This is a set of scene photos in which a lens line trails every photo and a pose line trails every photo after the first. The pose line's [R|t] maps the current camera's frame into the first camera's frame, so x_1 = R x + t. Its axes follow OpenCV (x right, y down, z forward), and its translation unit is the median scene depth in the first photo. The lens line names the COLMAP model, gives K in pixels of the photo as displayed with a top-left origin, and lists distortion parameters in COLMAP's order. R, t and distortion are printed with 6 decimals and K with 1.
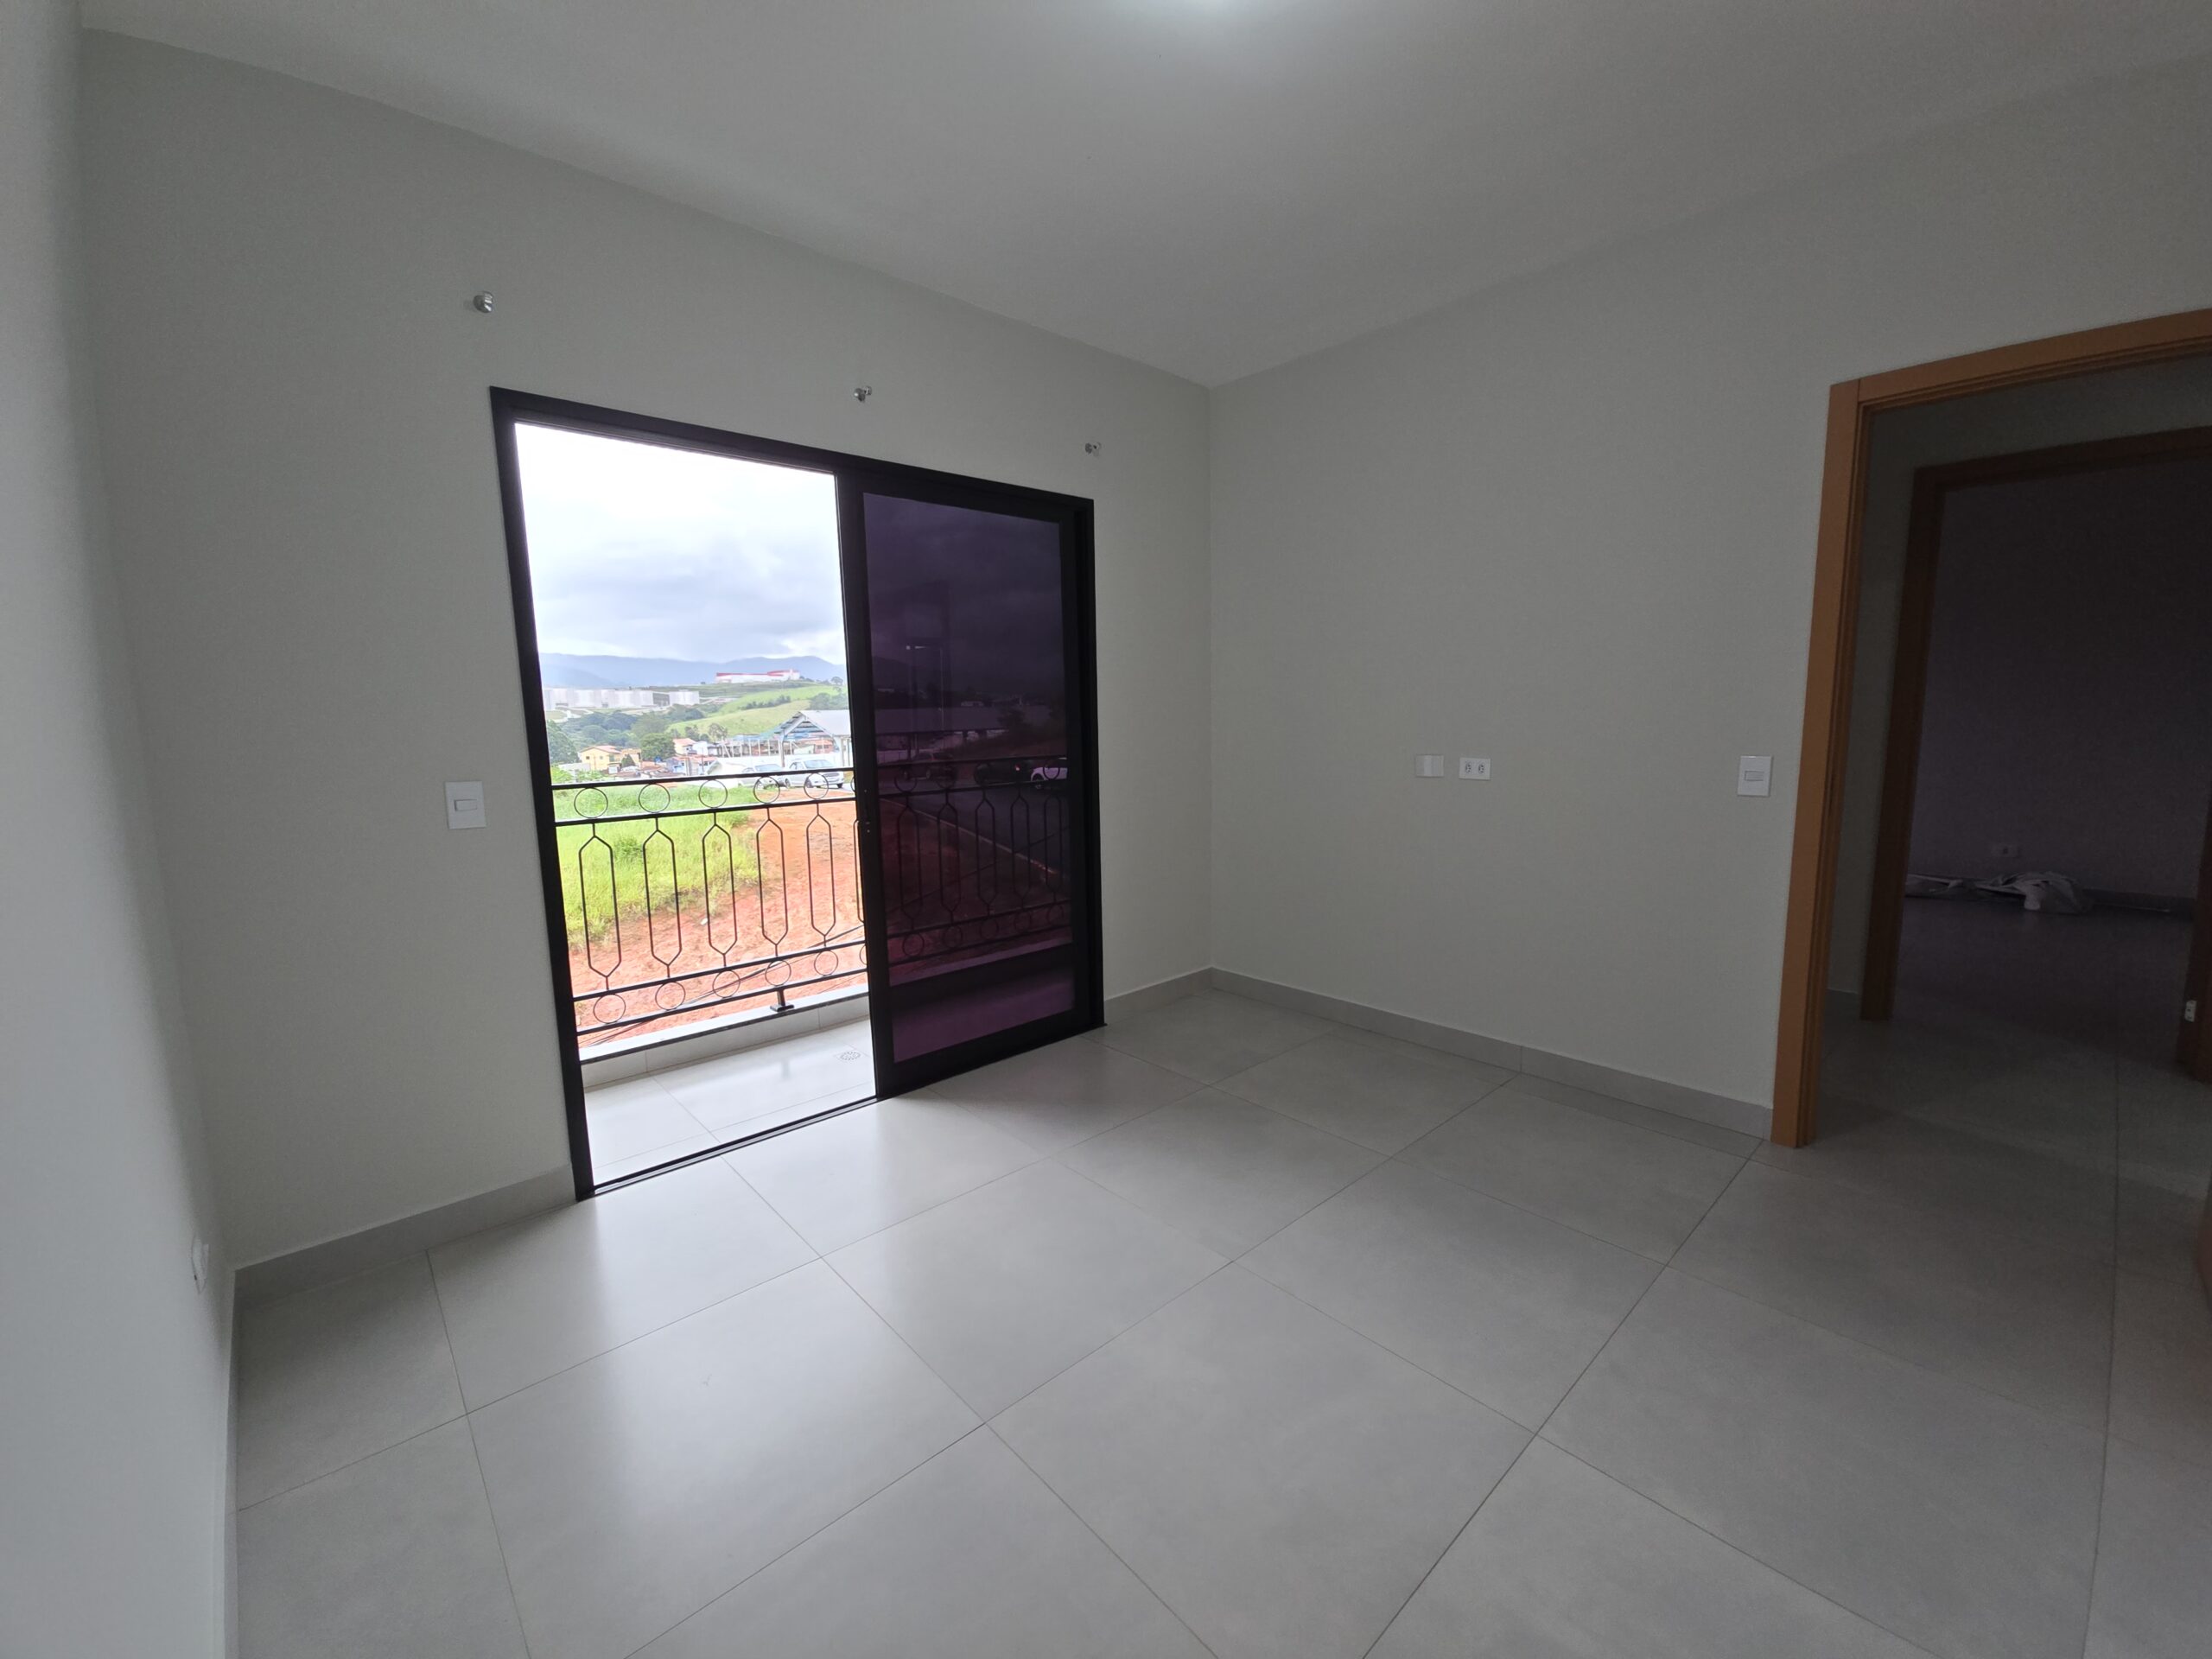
lens RADIAL K [[915.9, 0, 1081.1], [0, 915.9, 851.7], [0, 0, 1]] dist [0.012617, 0.000043]
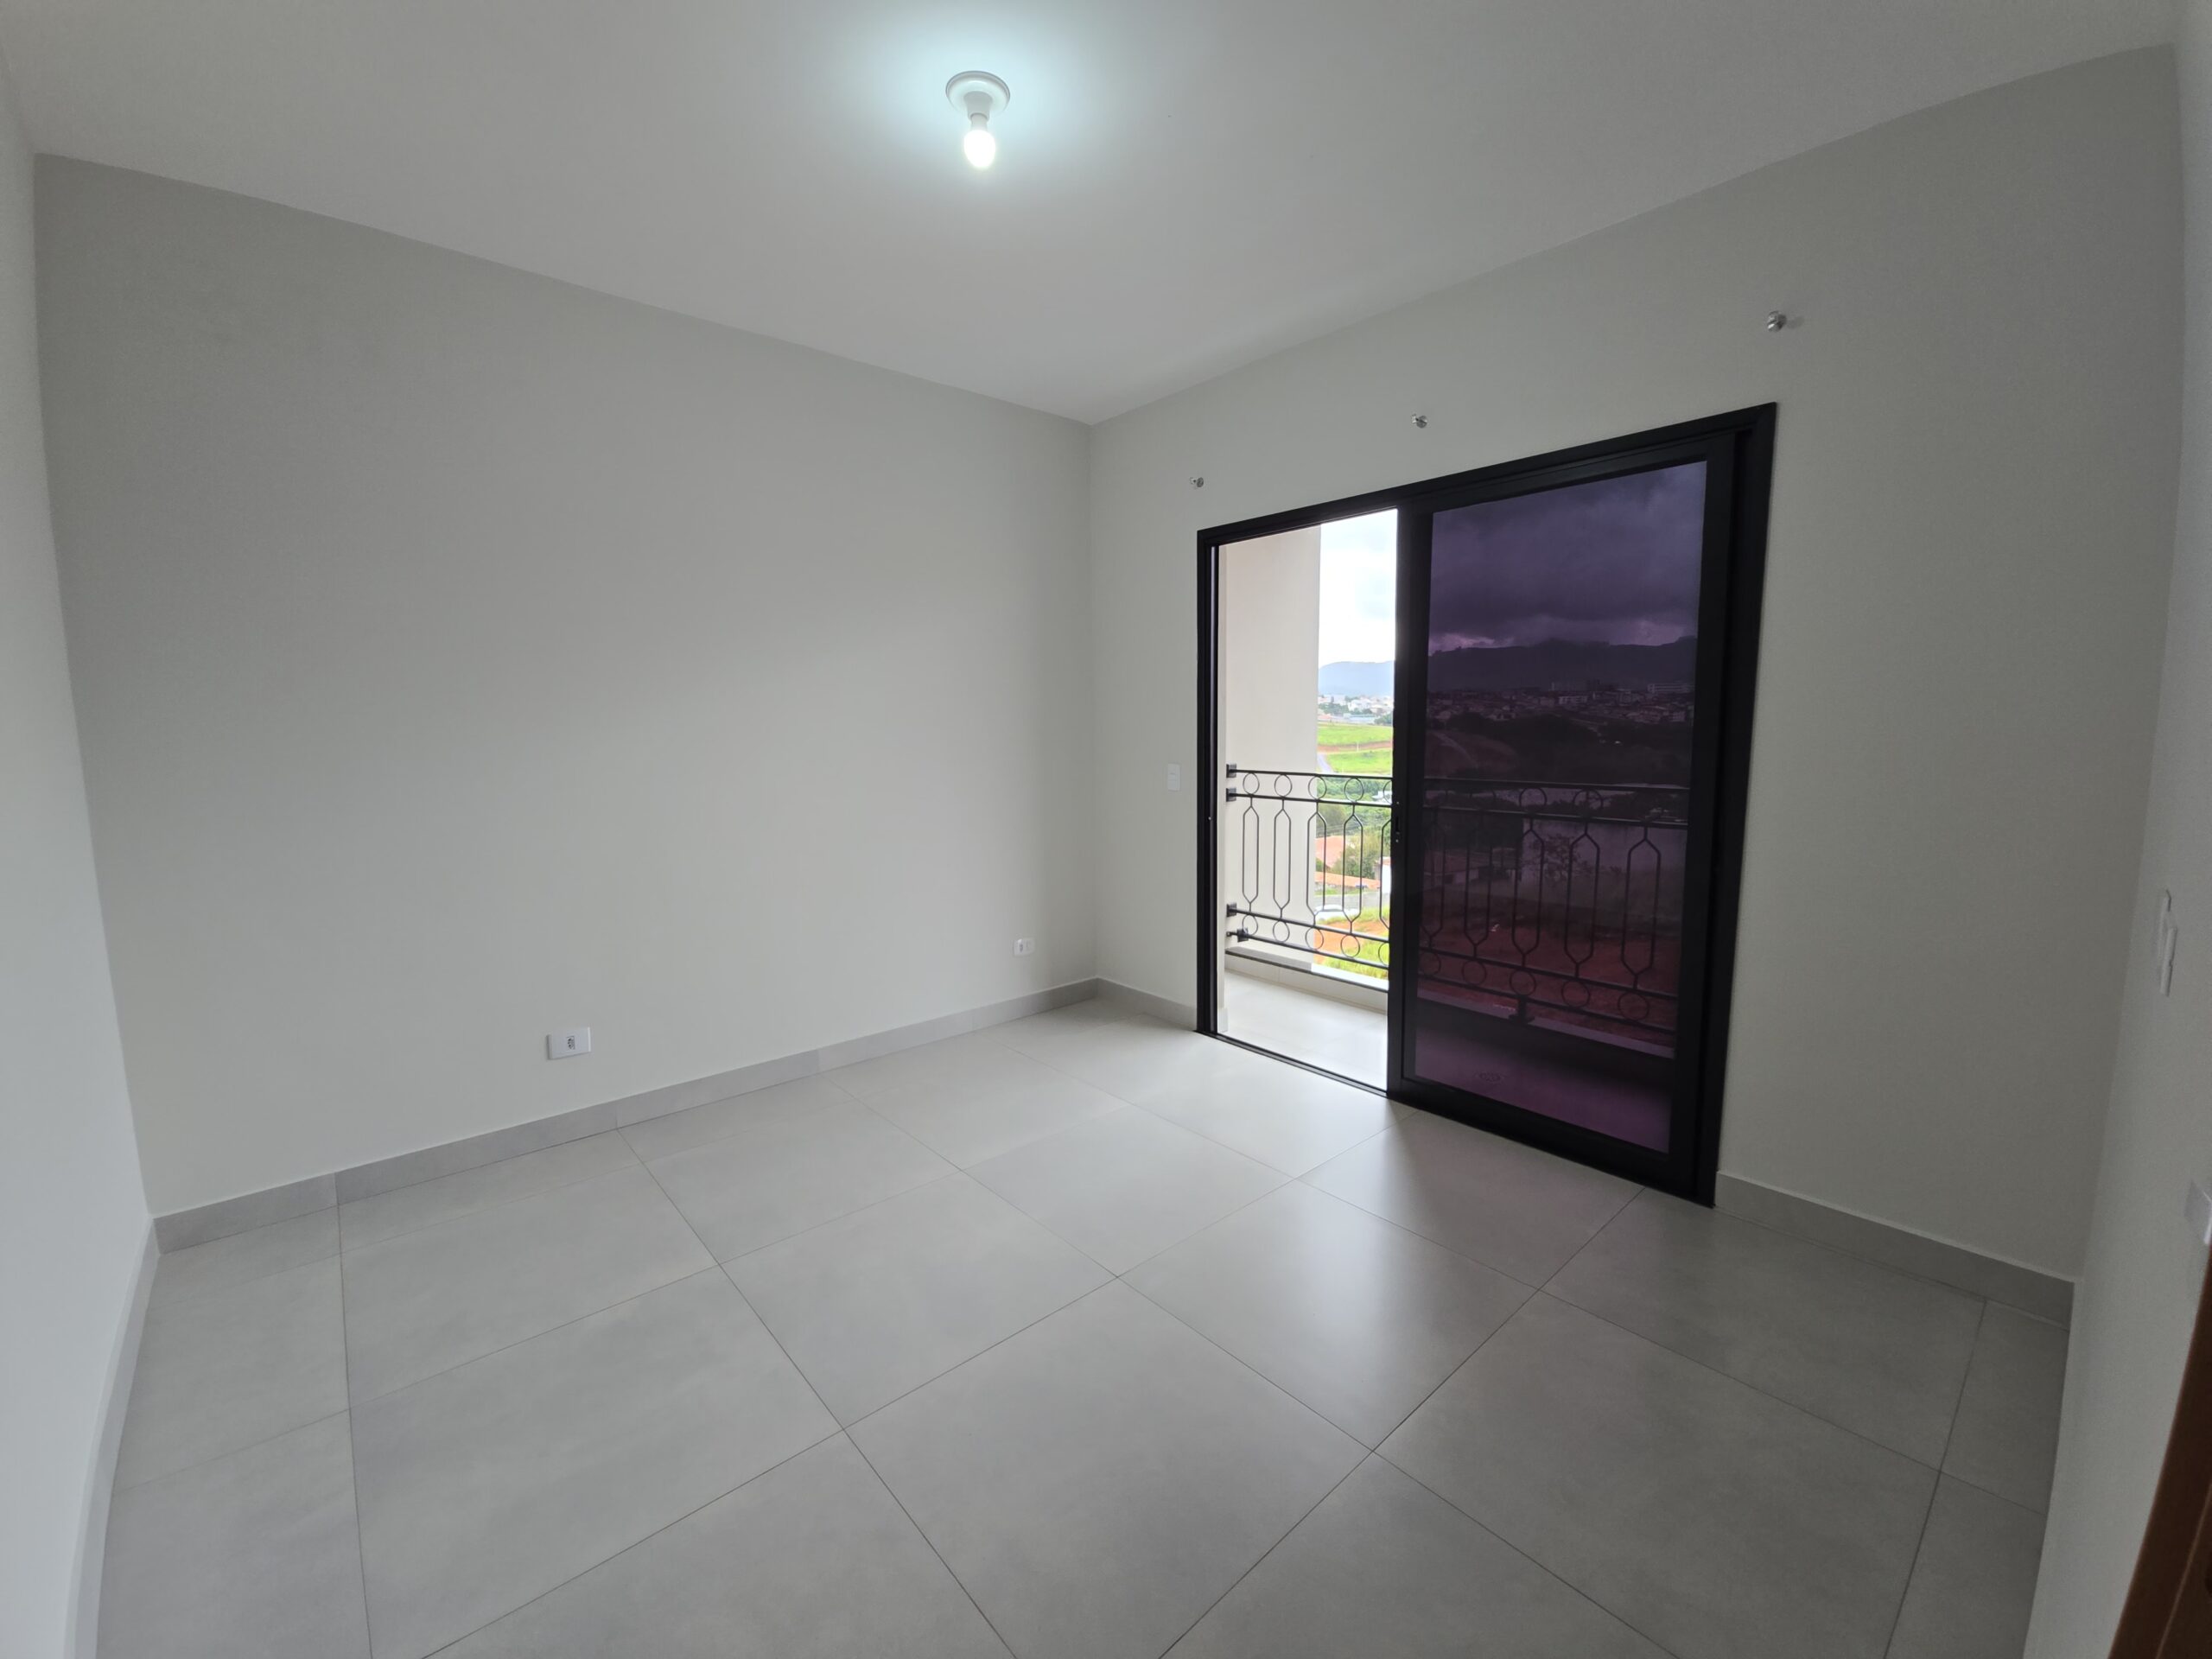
lens RADIAL K [[904.2, 0, 1110.9], [0, 904.2, 831.0], [0, 0, 1]] dist [0.002767, 0.000213]
pose [[-0.014731, 0.140650, -0.989950, 0.774133], [-0.142096, 0.979714, 0.141310, -0.127941], [0.989743, 0.142750, 0.005554, 0.652595]]
